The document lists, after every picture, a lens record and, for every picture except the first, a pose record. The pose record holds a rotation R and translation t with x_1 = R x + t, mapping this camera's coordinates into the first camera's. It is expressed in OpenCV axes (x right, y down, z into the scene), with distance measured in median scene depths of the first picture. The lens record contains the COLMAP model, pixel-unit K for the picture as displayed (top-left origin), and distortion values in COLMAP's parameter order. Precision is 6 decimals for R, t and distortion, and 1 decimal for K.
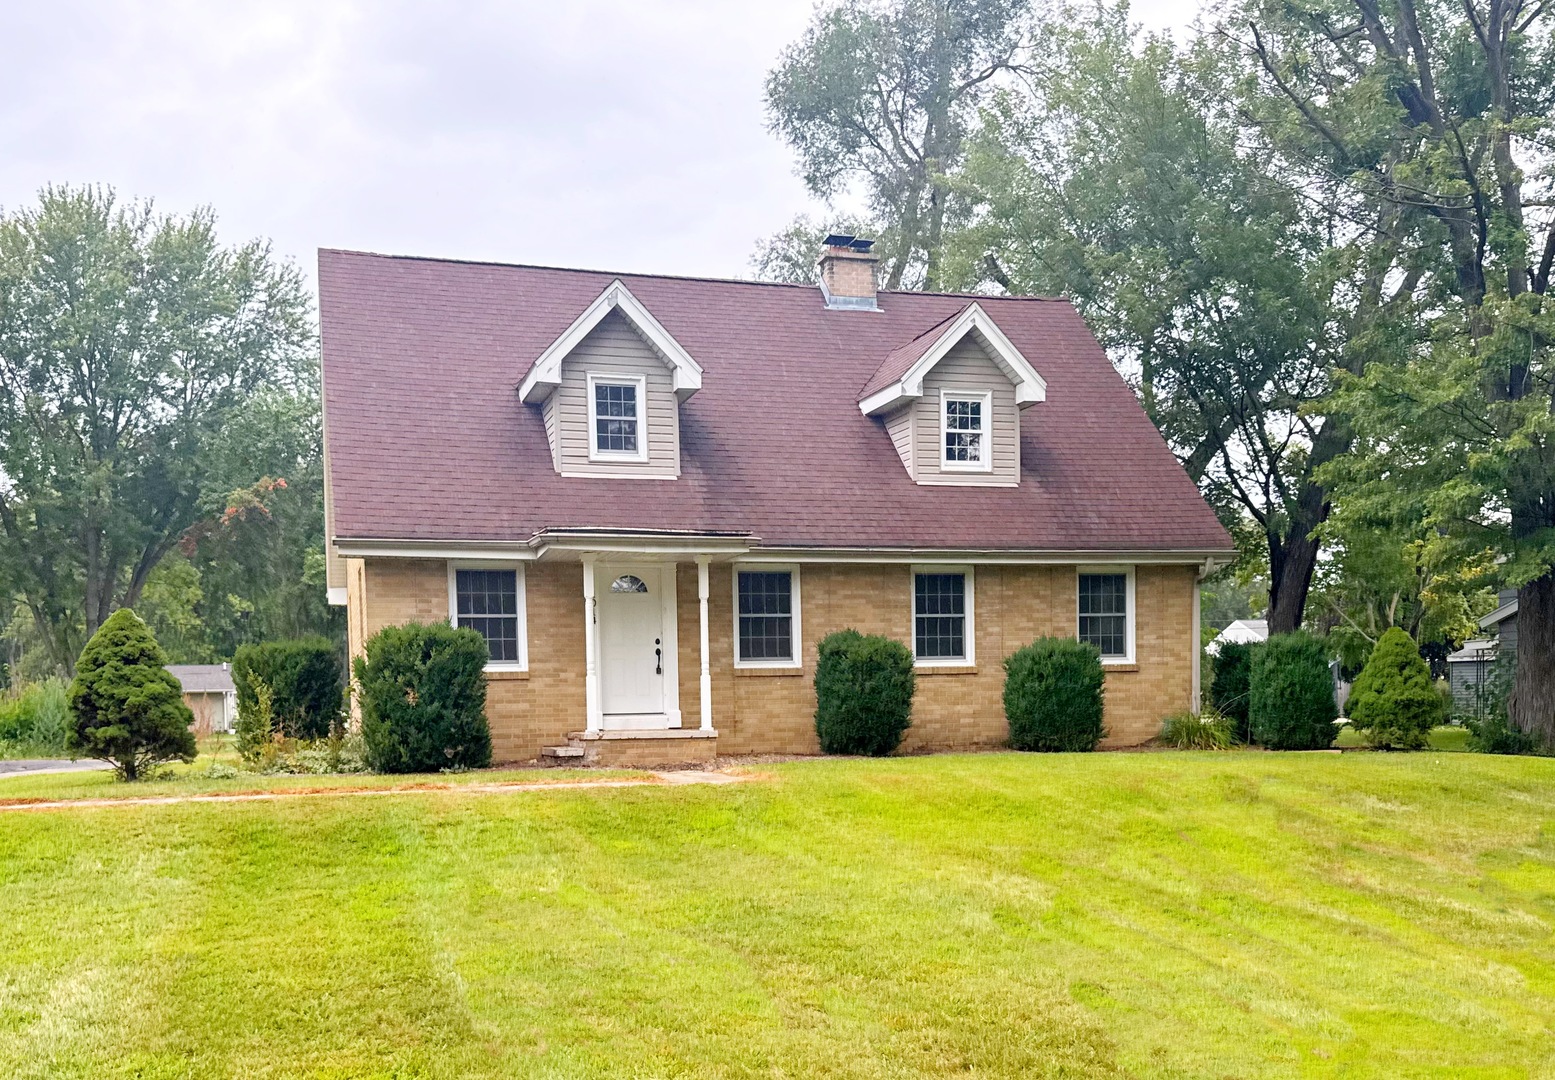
lens RADIAL K [[1480.5, 0, 777.6], [0, 1480.5, 536.7], [0, 0, 1]] dist [-0.016008, 0.000000]
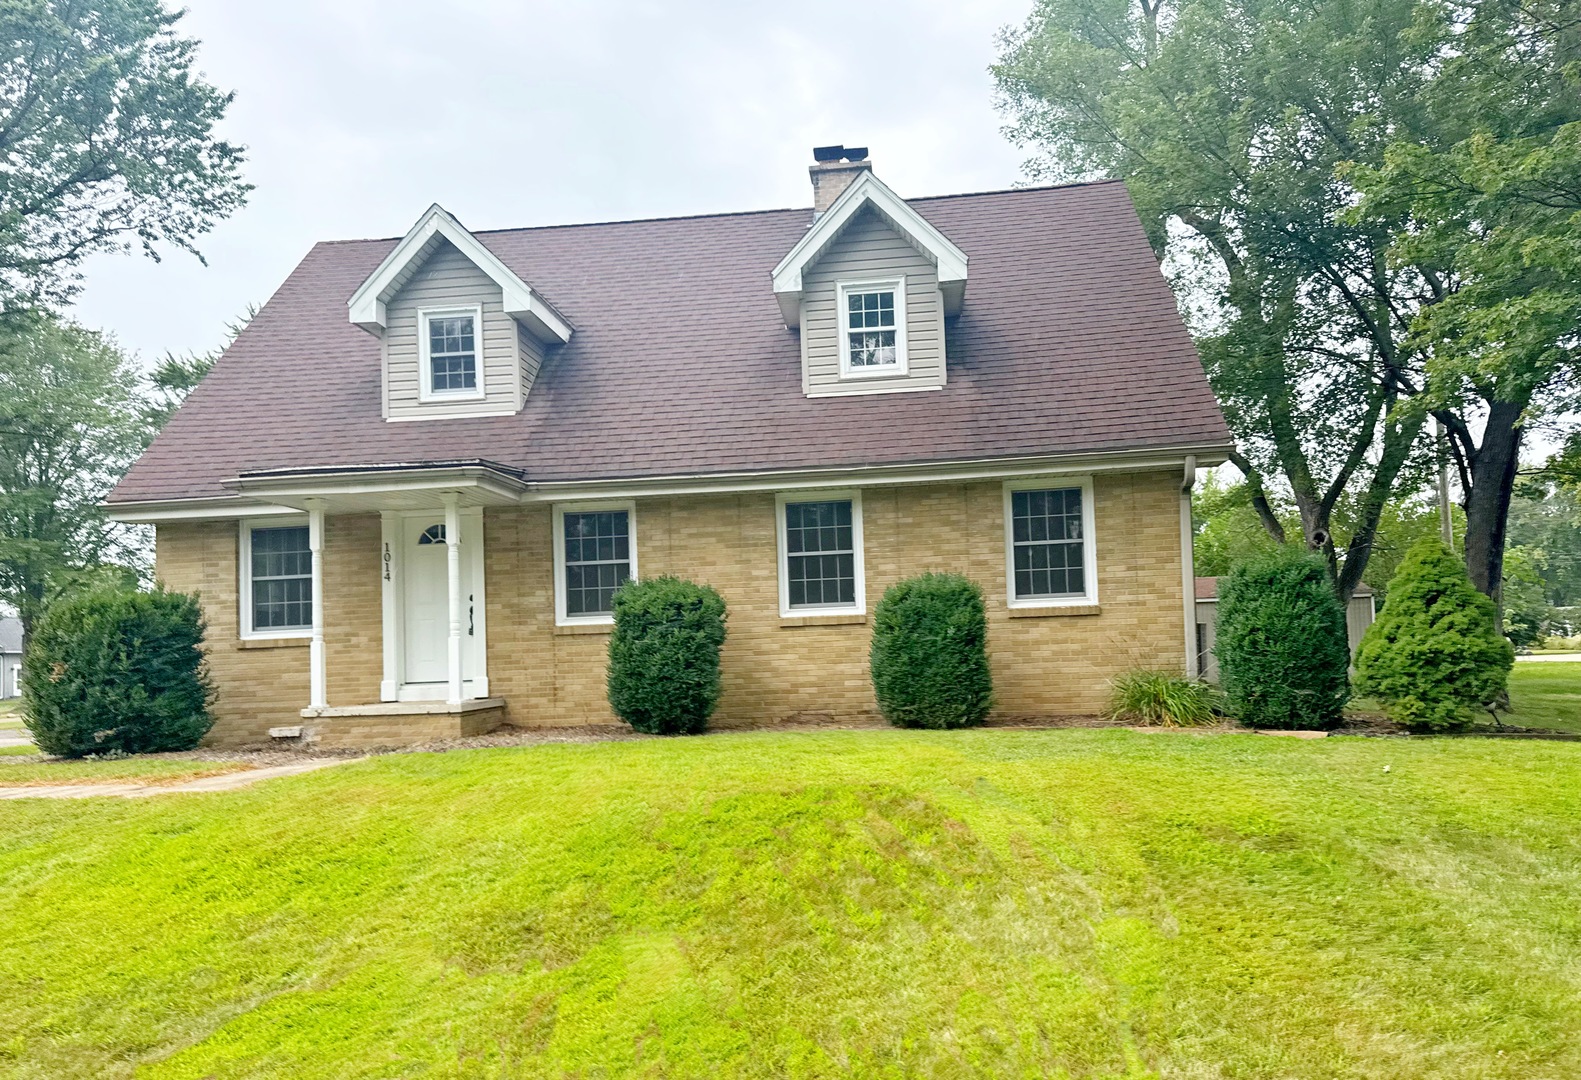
lens RADIAL K [[1140.6, 0, 778.1], [0, 1140.6, 484.3], [0, 0, 1]] dist [0.024273, -0.017817]
pose [[0.926765, -0.071627, -0.368751, 0.330394], [0.061524, 0.997339, -0.039100, 0.039751], [0.370570, 0.013550, 0.928706, 0.421412]]
